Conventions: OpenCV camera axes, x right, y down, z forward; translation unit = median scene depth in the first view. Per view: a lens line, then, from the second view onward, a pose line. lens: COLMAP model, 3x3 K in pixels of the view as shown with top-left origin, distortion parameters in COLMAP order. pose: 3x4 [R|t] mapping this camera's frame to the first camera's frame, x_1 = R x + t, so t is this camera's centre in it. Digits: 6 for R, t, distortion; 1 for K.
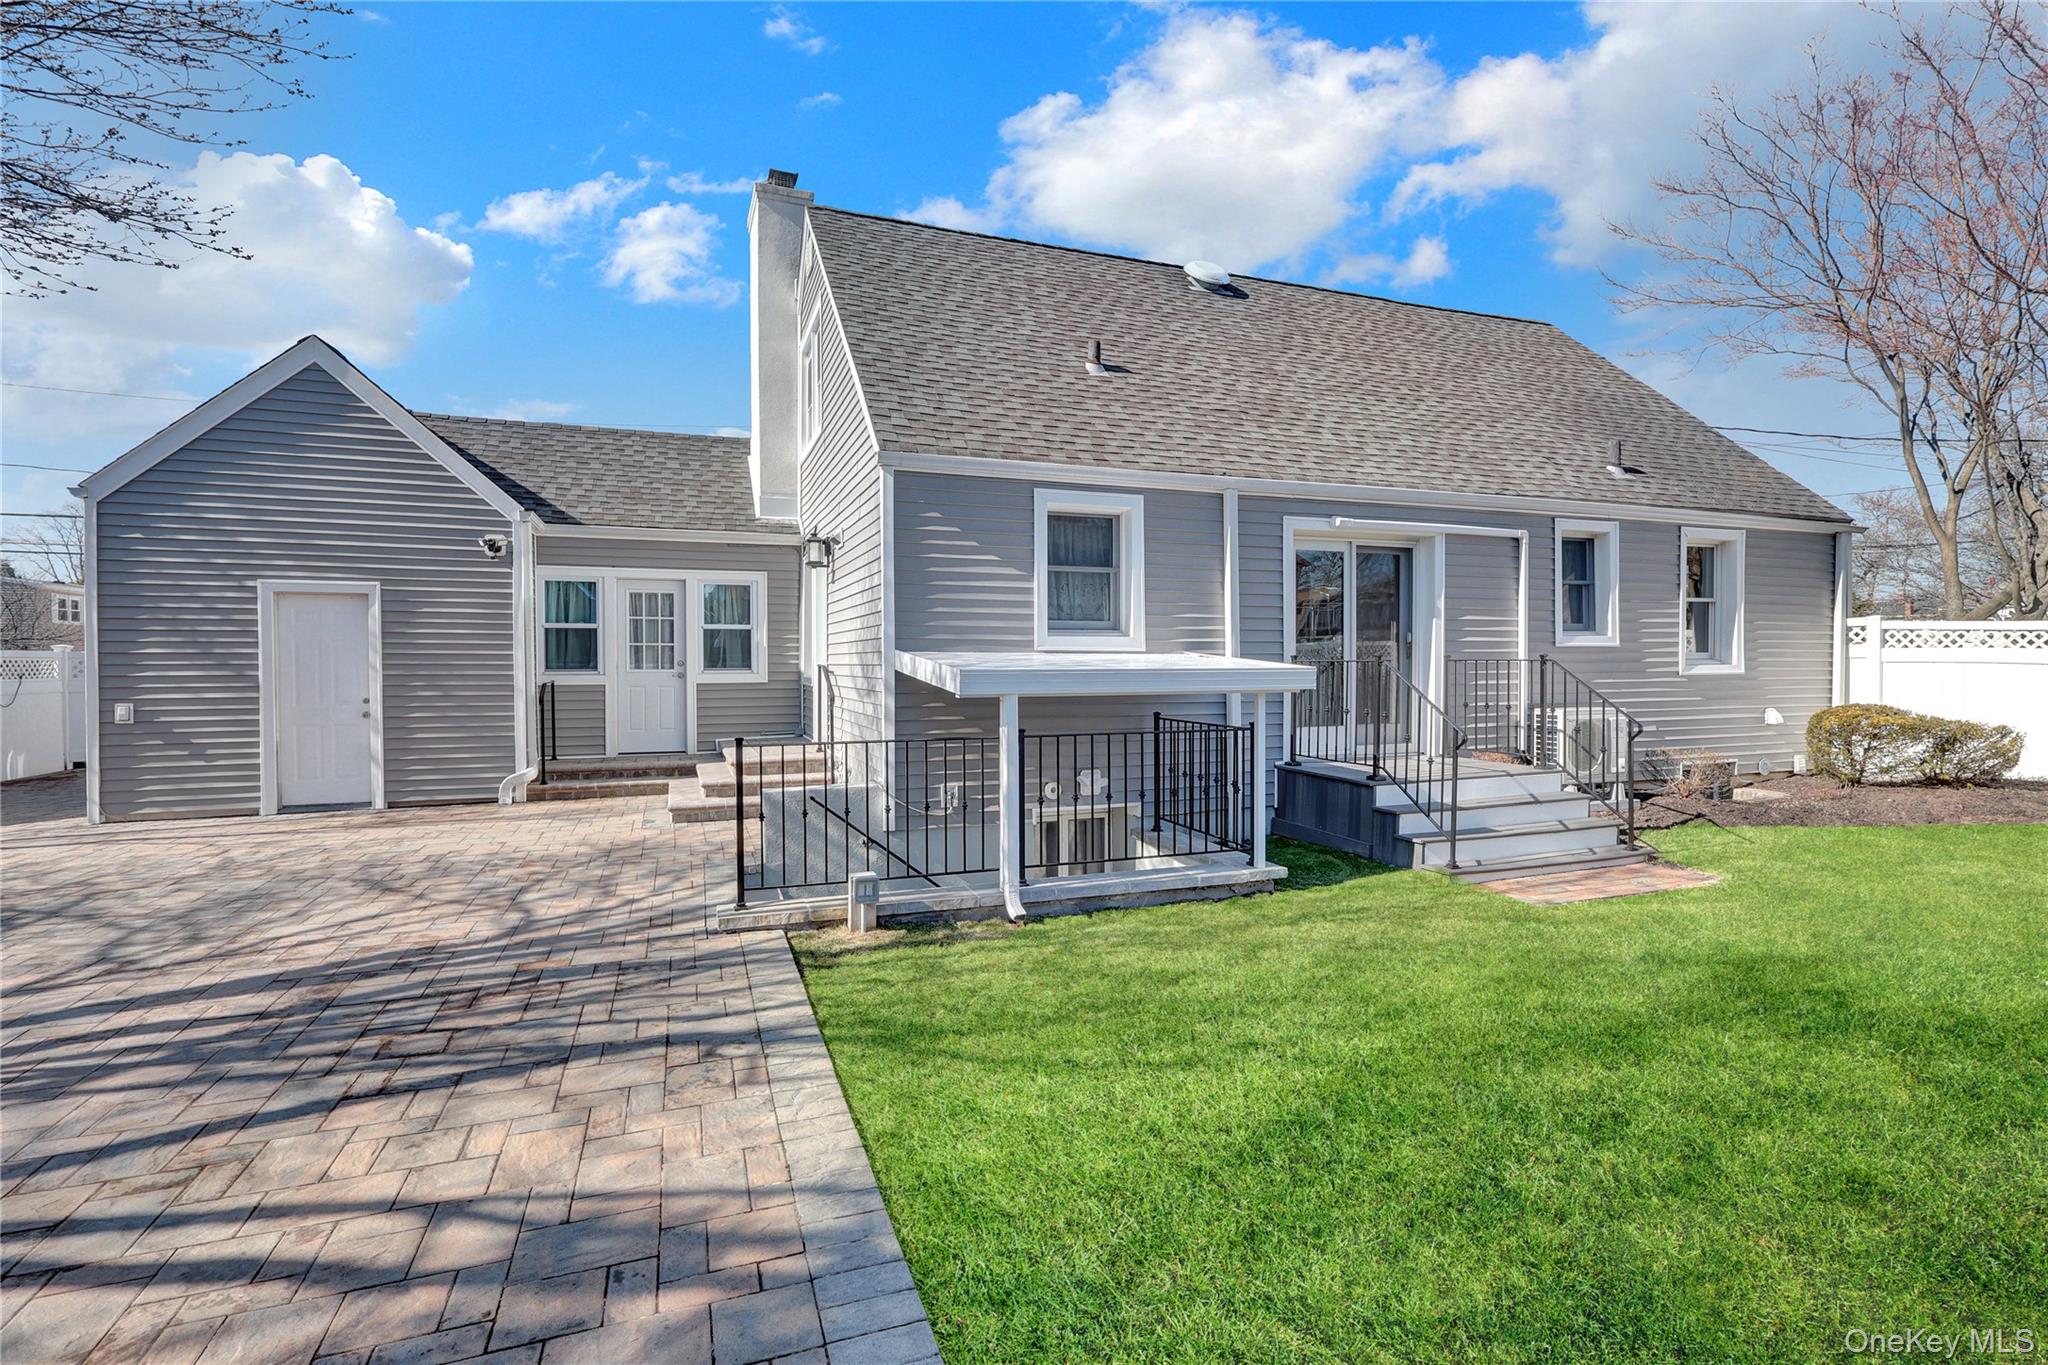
lens RADIAL K [[942.8, 0, 1024.0], [0, 942.8, 682.5], [0, 0, 1]] dist [-0.003678, 0.000291]
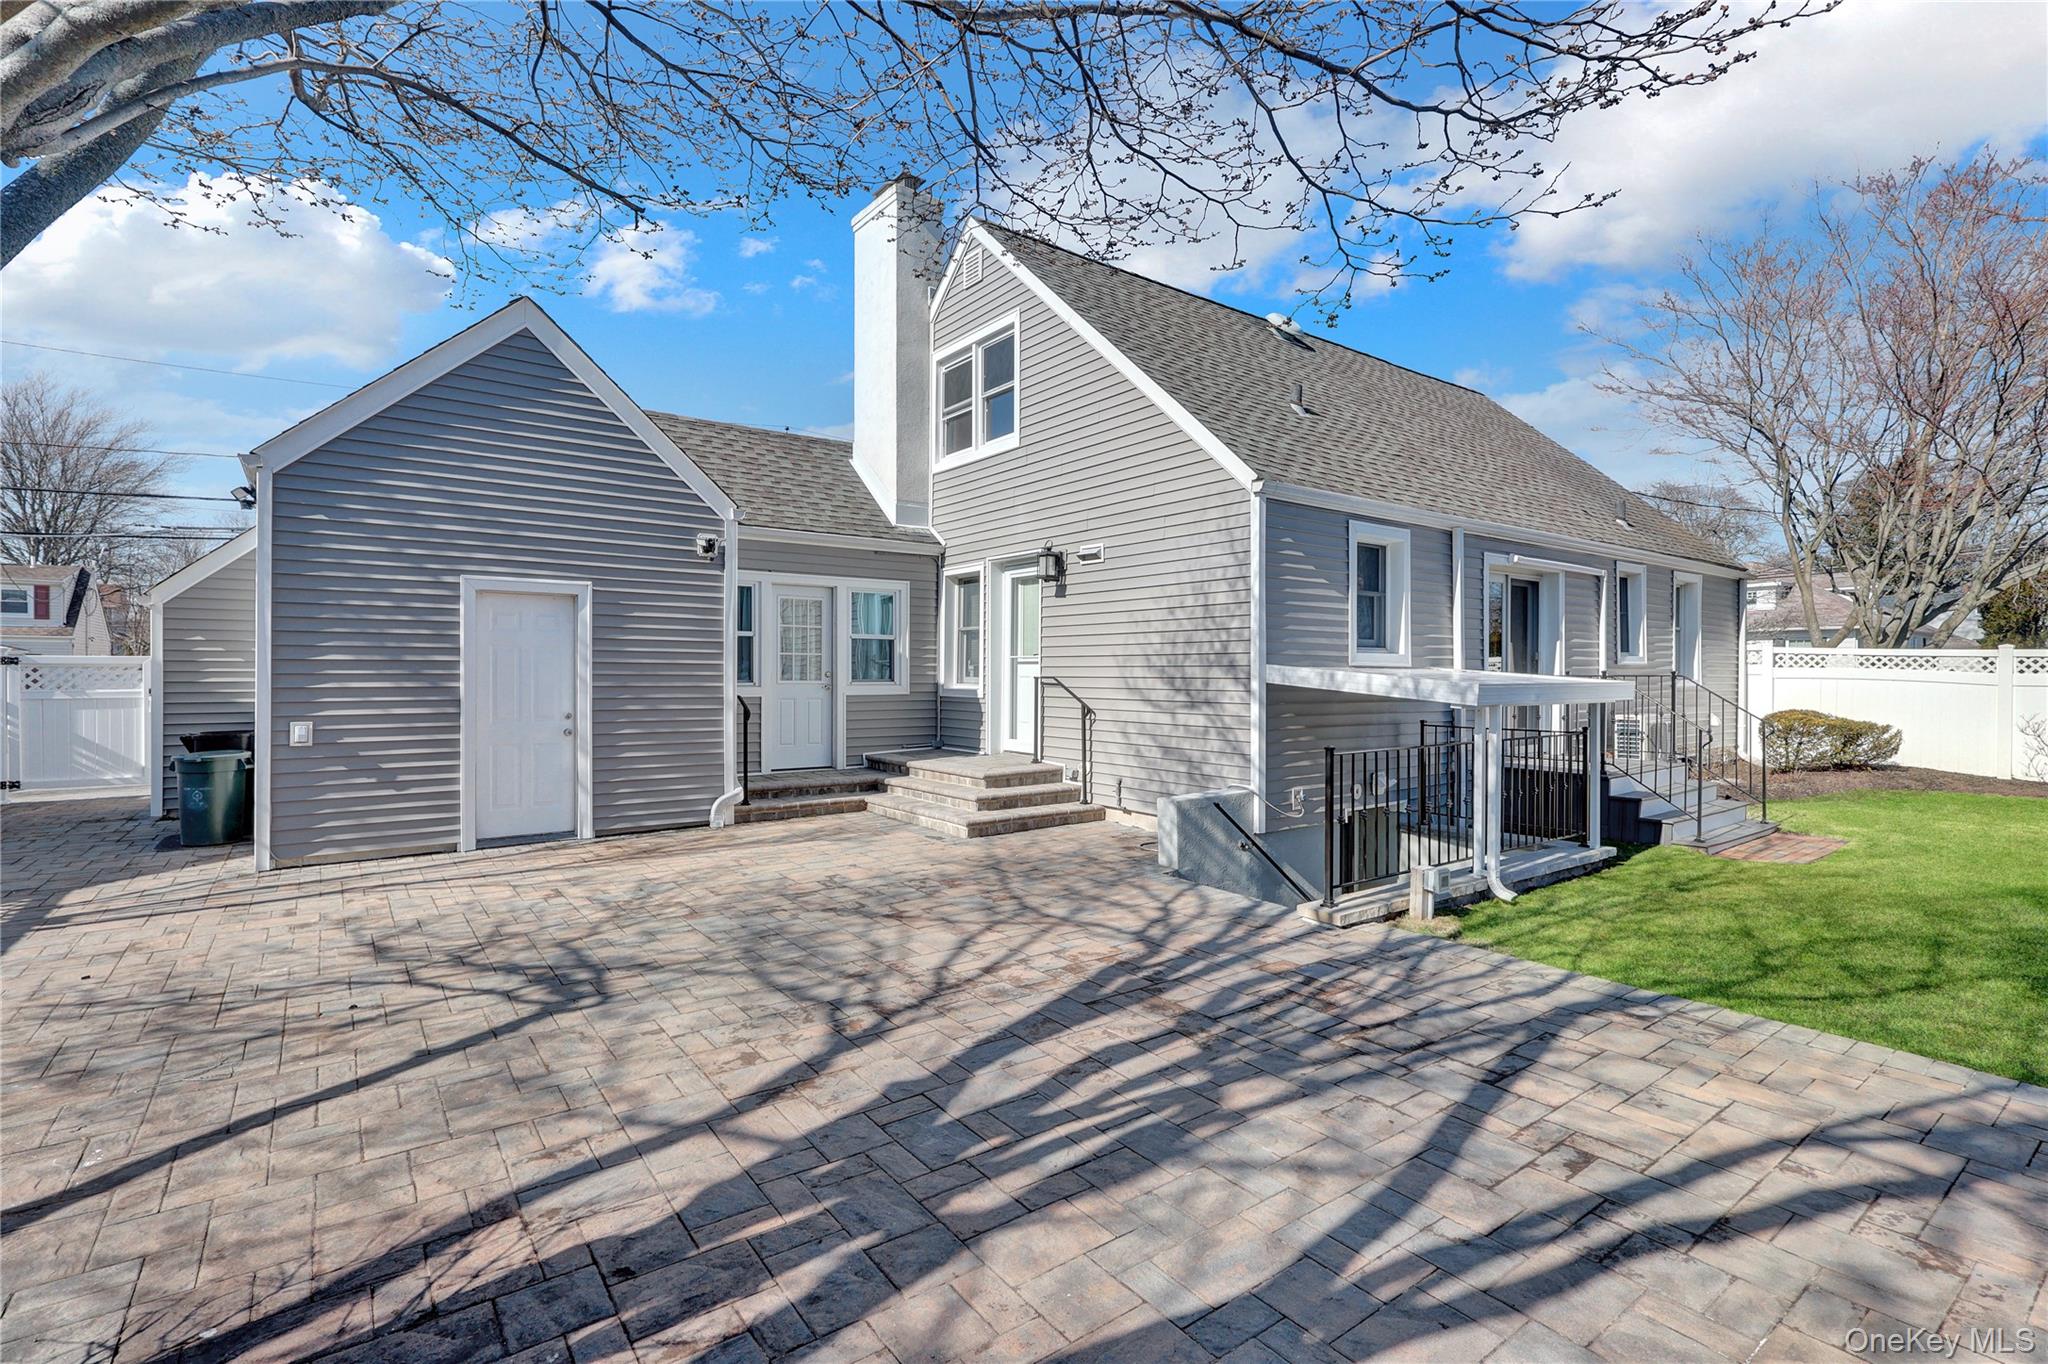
lens RADIAL K [[940.7, 0, 1024.3], [0, 940.7, 677.8], [0, 0, 1]] dist [-0.002494, 0.000286]
pose [[0.959213, 0.003749, 0.282660, -0.669444], [0.000716, 0.999877, -0.015693, -0.002675], [-0.282684, 0.015256, 0.959092, 0.046527]]
